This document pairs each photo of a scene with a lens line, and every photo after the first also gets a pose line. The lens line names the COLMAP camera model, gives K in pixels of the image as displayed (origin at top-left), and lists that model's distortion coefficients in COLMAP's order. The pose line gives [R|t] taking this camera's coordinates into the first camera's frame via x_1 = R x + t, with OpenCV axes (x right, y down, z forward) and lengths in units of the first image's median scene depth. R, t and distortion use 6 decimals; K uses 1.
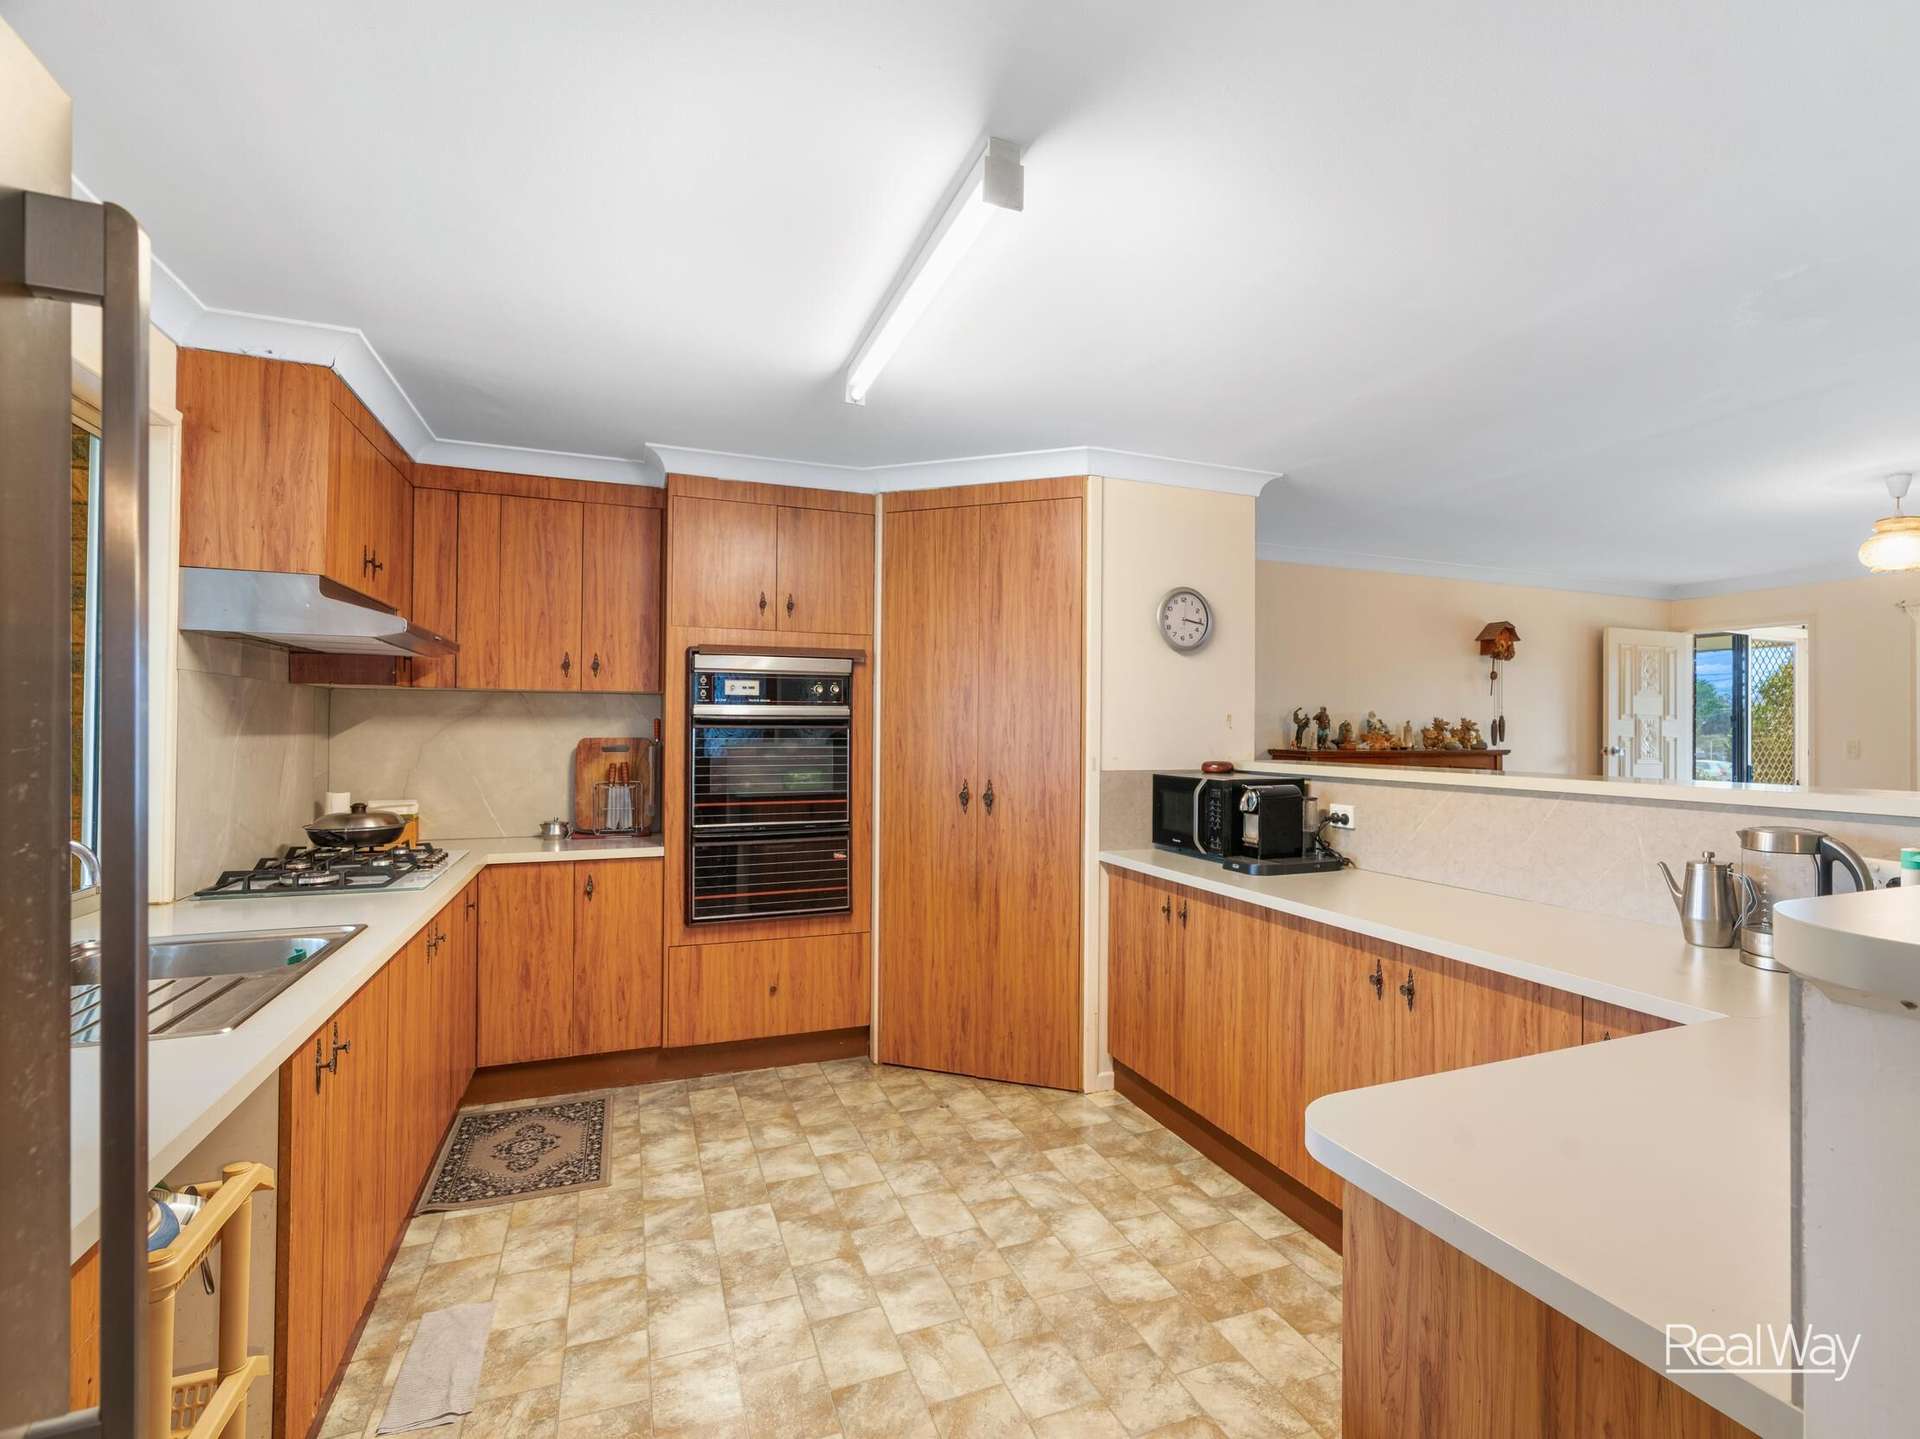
lens RADIAL K [[949.9, 0, 960.0], [0, 949.9, 719.5], [0, 0, 1]] dist [-0.023375, 0.000501]
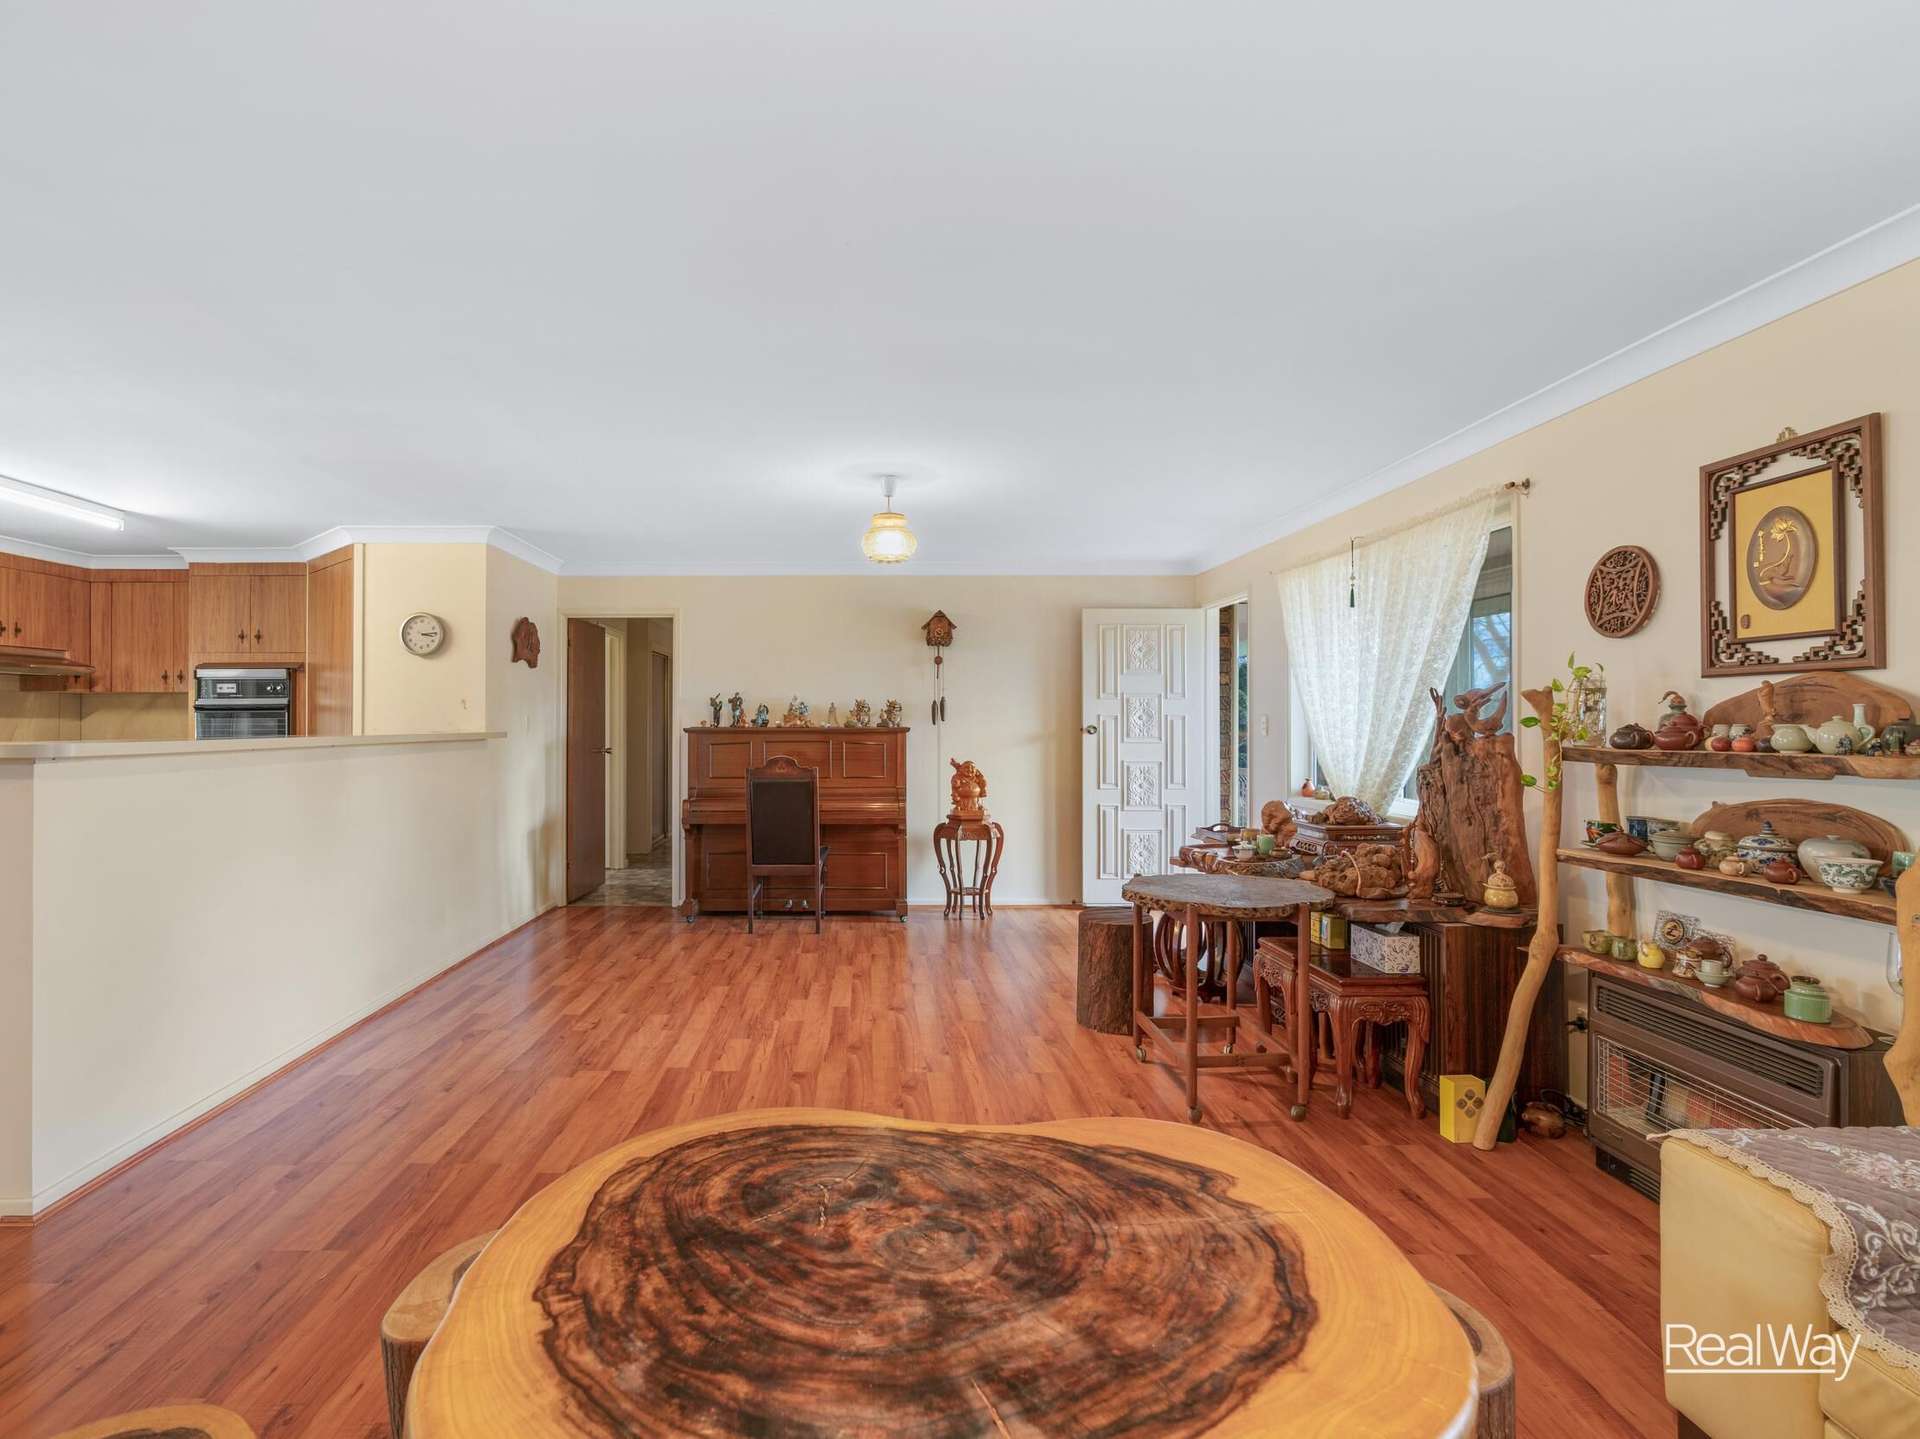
lens RADIAL K [[949.9, 0, 960.0], [0, 949.9, 719.5], [0, 0, 1]] dist [-0.023375, 0.000501]
pose [[0.929467, -0.009515, -0.368783, 1.520818], [0.010816, 0.999940, 0.001459, 0.031751], [0.368747, -0.005344, 0.929514, -0.045675]]
